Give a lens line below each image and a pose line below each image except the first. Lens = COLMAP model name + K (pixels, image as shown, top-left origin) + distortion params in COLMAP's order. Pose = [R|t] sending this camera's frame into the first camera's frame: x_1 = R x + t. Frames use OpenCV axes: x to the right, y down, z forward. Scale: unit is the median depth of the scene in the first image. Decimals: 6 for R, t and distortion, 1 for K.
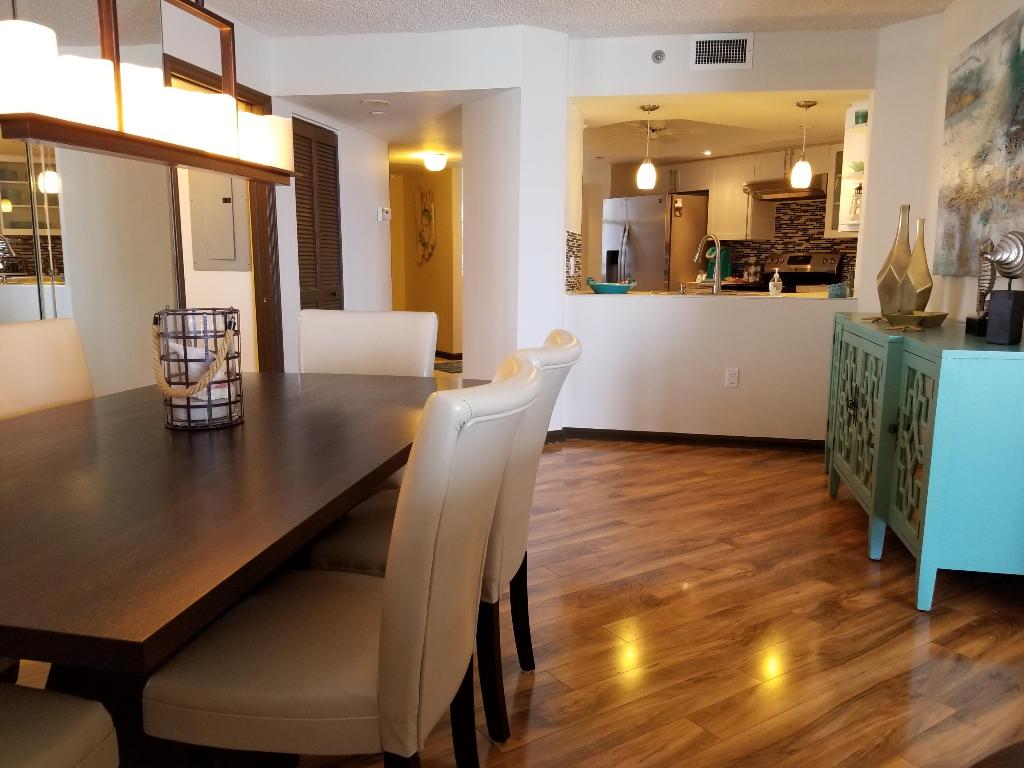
lens RADIAL K [[809.8, 0, 505.0], [0, 809.8, 386.8], [0, 0, 1]] dist [0.052833, -0.077424]
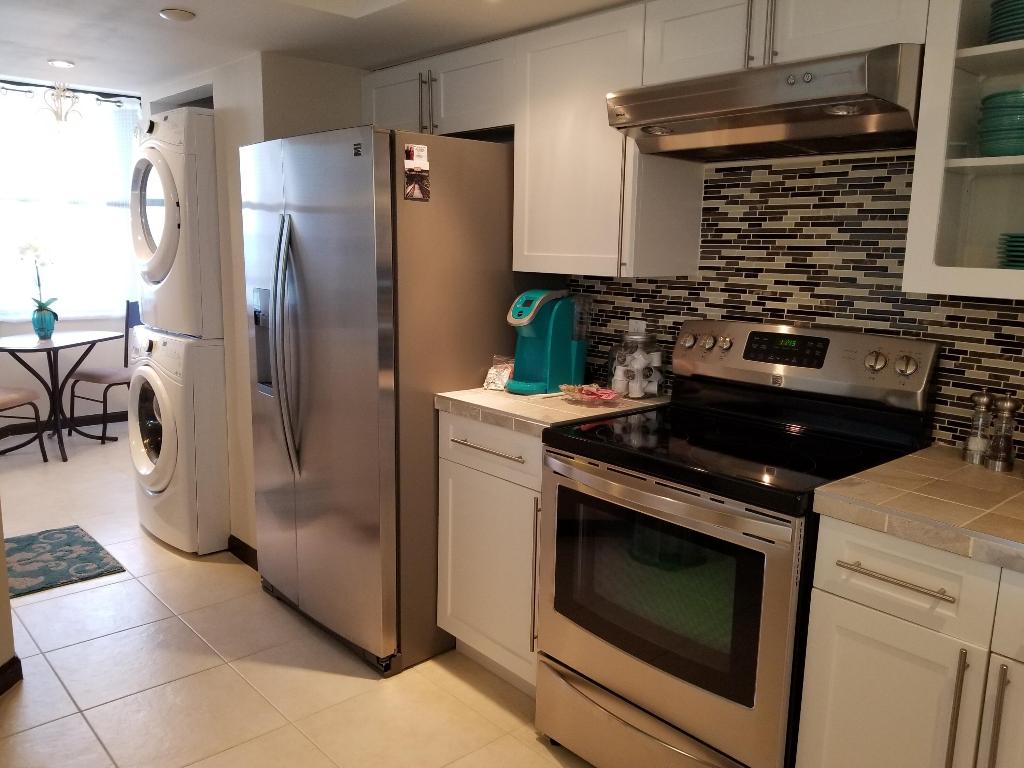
lens RADIAL K [[809.8, 0, 518.5], [0, 809.8, 385.1], [0, 0, 1]] dist [0.052833, -0.077424]
pose [[0.987643, -0.012382, 0.156232, 0.201767], [0.010852, 0.999884, 0.010644, -0.138824], [-0.156346, -0.008817, 0.987663, 0.673911]]
